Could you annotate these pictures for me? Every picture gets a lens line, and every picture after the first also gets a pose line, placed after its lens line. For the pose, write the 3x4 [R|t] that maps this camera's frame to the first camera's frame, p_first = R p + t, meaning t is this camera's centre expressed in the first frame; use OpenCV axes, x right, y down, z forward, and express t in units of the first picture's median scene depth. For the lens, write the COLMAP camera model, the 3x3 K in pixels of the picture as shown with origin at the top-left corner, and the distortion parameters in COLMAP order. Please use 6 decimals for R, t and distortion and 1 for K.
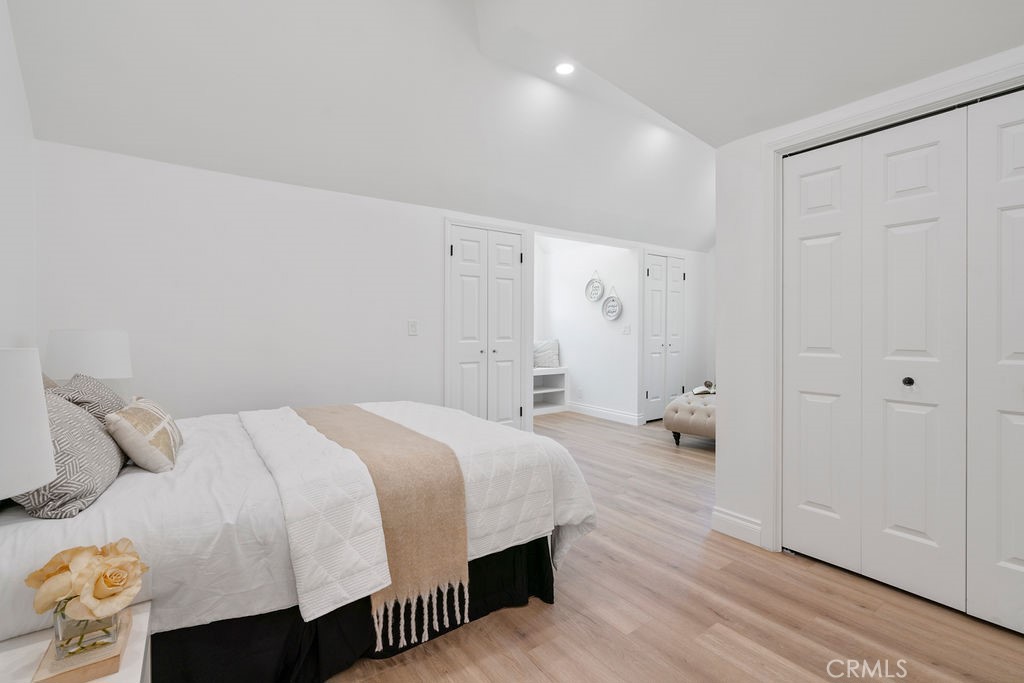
lens RADIAL K [[460.8, 0, 509.2], [0, 460.8, 338.6], [0, 0, 1]] dist [-0.003320, 0.000097]
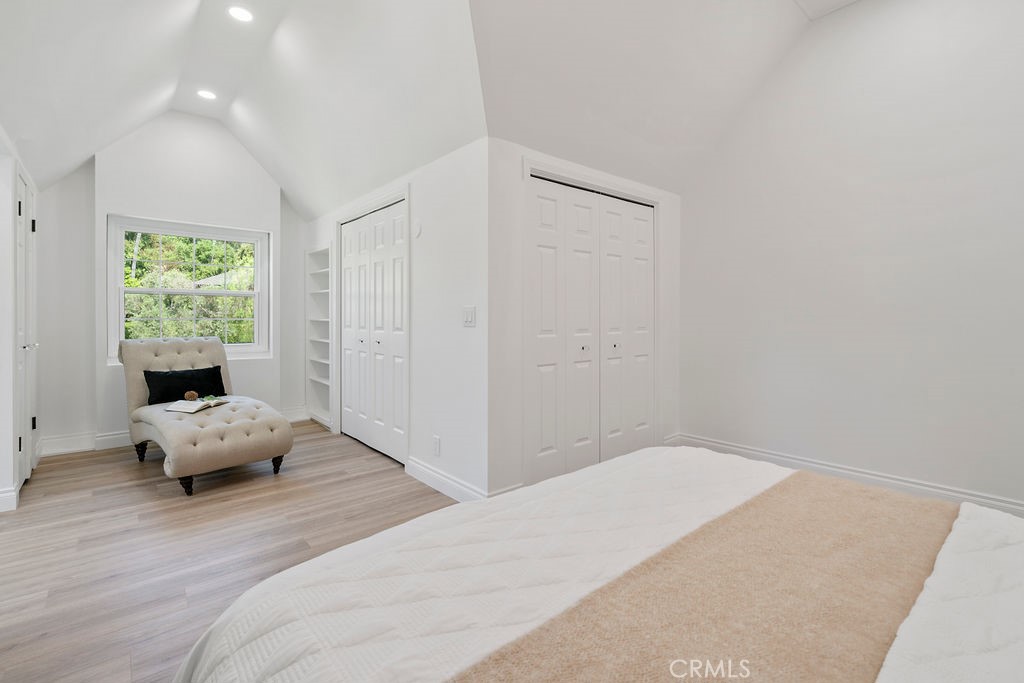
lens RADIAL K [[483.4, 0, 515.6], [0, 483.4, 314.5], [0, 0, 1]] dist [-0.000762, -0.000067]
pose [[-0.083092, 0.000829, 0.996542, -0.481072], [0.021726, 0.999763, 0.000979, -0.019207], [-0.996305, 0.021733, -0.083090, 0.808326]]
